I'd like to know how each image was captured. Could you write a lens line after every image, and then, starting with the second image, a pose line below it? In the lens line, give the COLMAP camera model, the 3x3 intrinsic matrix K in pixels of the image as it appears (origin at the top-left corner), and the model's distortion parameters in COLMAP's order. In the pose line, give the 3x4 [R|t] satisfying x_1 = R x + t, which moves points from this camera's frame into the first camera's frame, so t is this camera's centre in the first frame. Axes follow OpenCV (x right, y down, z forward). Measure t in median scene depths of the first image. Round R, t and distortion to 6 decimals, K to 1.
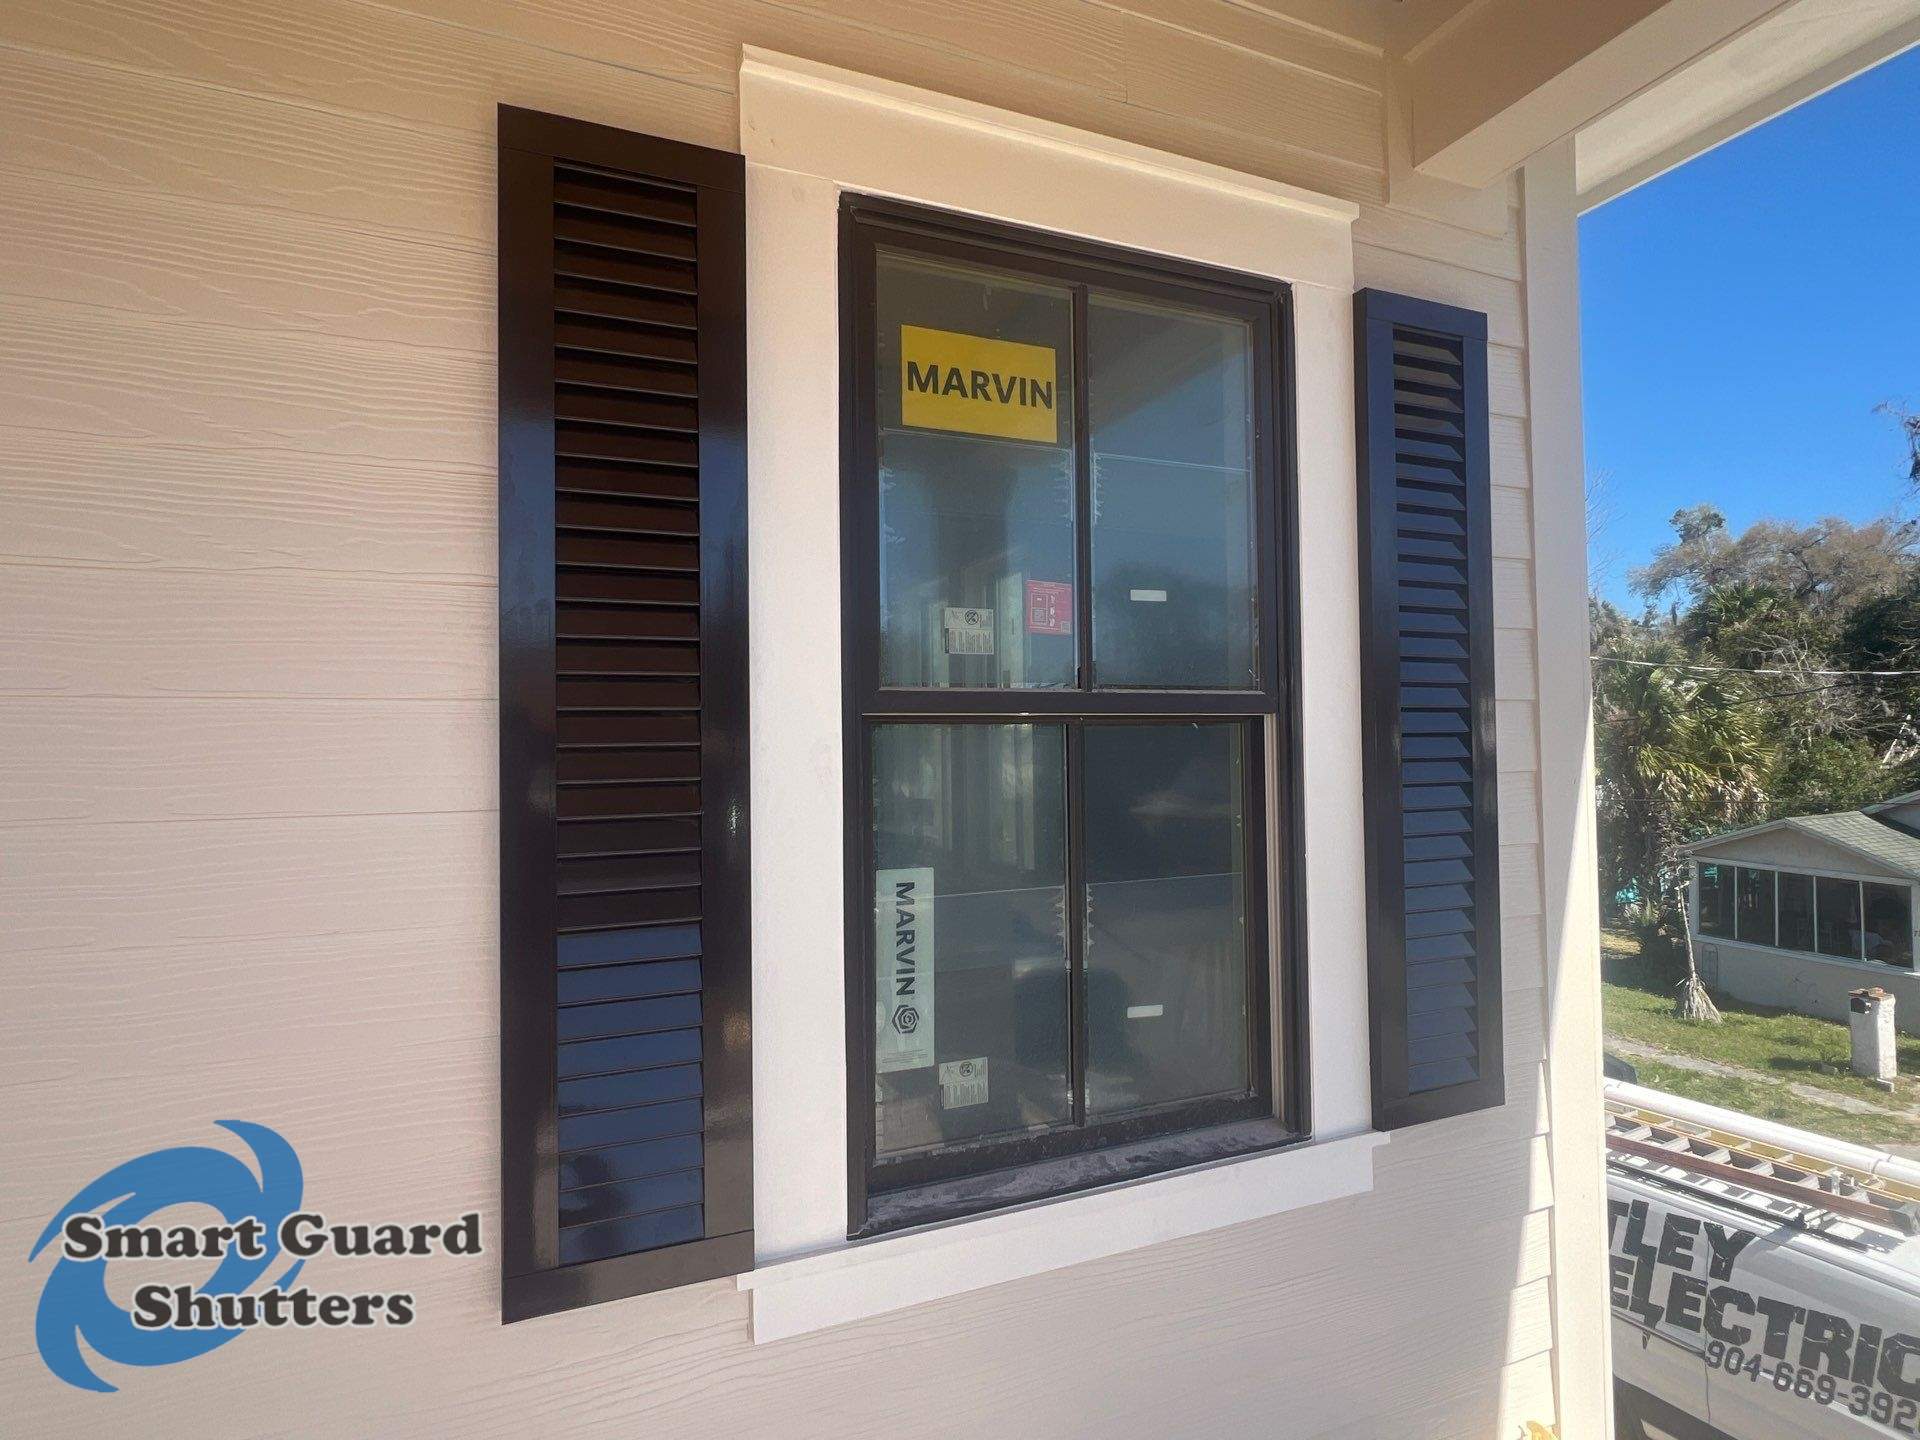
lens RADIAL K [[1040.4, 0, 960.0], [0, 1040.4, 720.0], [0, 0, 1]] dist [0.001691, -0.000977]
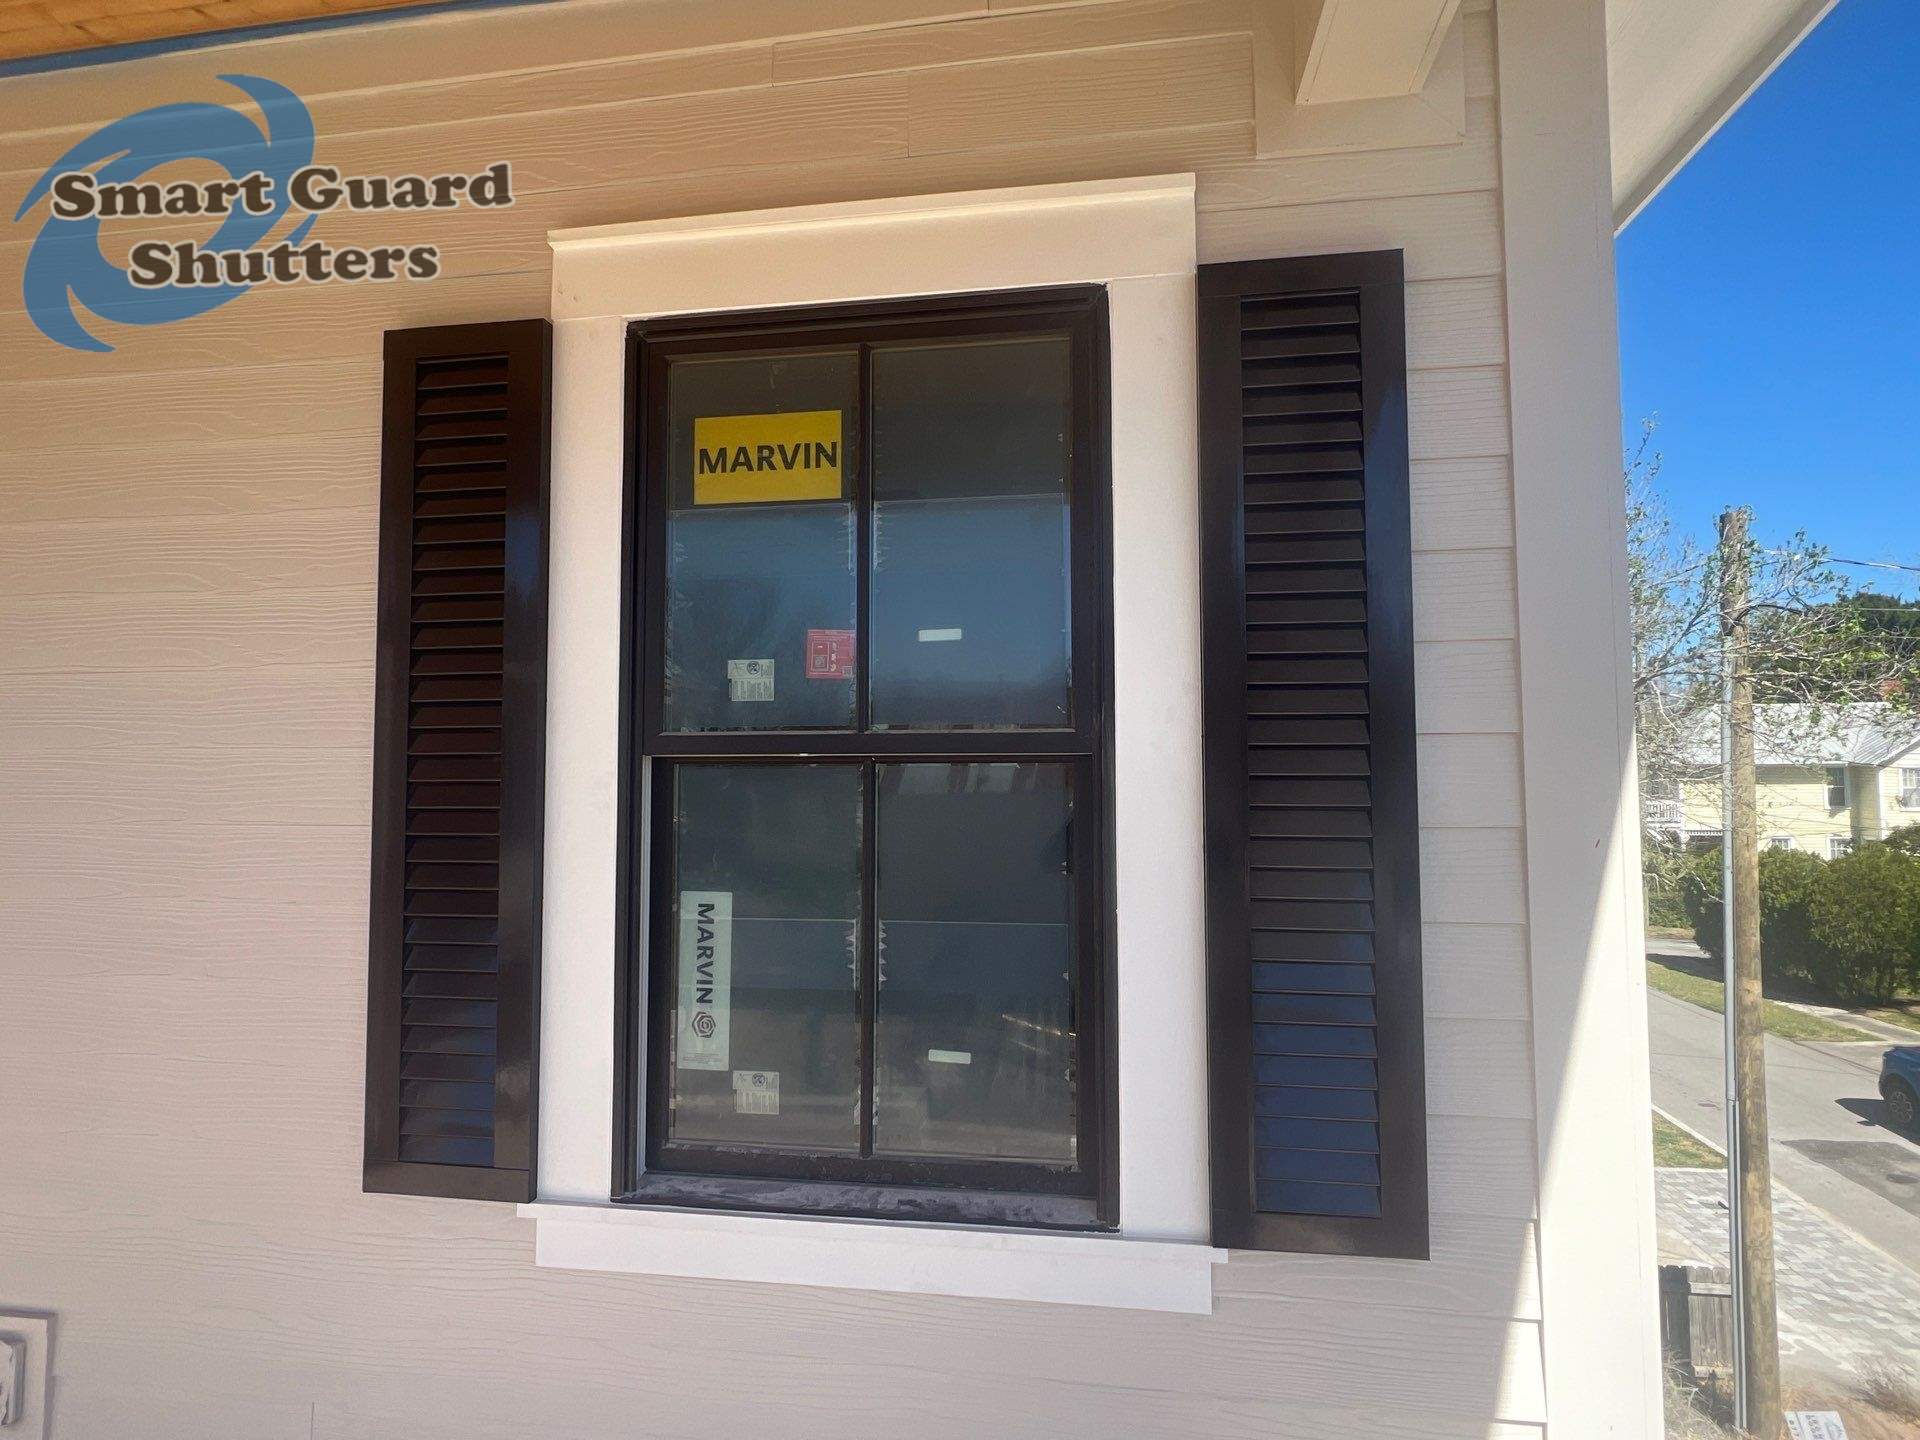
lens RADIAL K [[1040.4, 0, 960.0], [0, 1040.4, 720.0], [0, 0, 1]] dist [0.001691, -0.000977]
pose [[0.839879, -0.018256, -0.542467, 0.789671], [0.003722, 0.999604, -0.027877, -0.011301], [0.542761, 0.021394, 0.839615, 0.189799]]
